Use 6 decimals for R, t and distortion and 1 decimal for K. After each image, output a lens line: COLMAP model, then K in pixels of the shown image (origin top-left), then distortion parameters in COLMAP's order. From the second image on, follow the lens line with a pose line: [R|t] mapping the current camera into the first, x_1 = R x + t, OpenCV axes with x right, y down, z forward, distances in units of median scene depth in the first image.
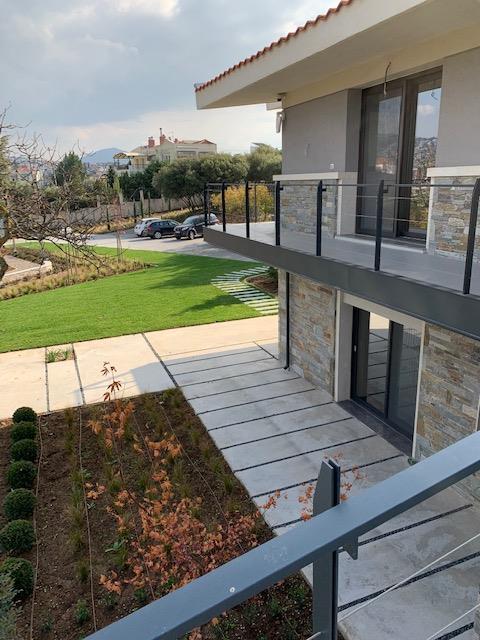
lens RADIAL K [[489.4, 0, 239.2], [0, 489.4, 324.0], [0, 0, 1]] dist [0.049960, -0.050360]
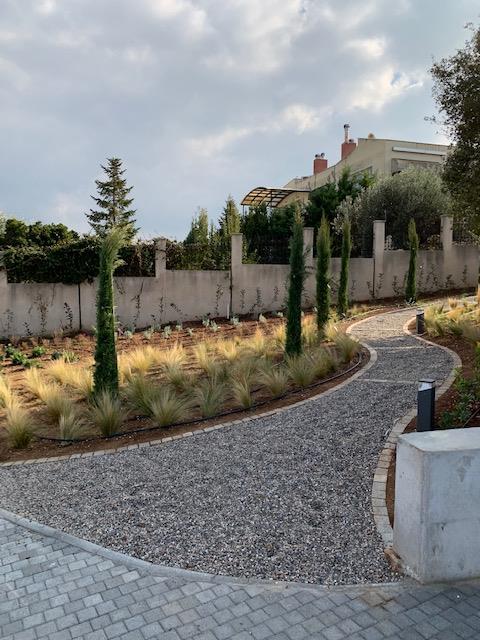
lens RADIAL K [[485.7, 0, 247.5], [0, 485.7, 321.8], [0, 0, 1]] dist [0.032160, -0.029338]
pose [[0.970778, 0.053516, -0.233937, -0.536462], [-0.100925, 0.975465, -0.195661, -0.516164], [0.217726, 0.213553, 0.952360, 2.396512]]
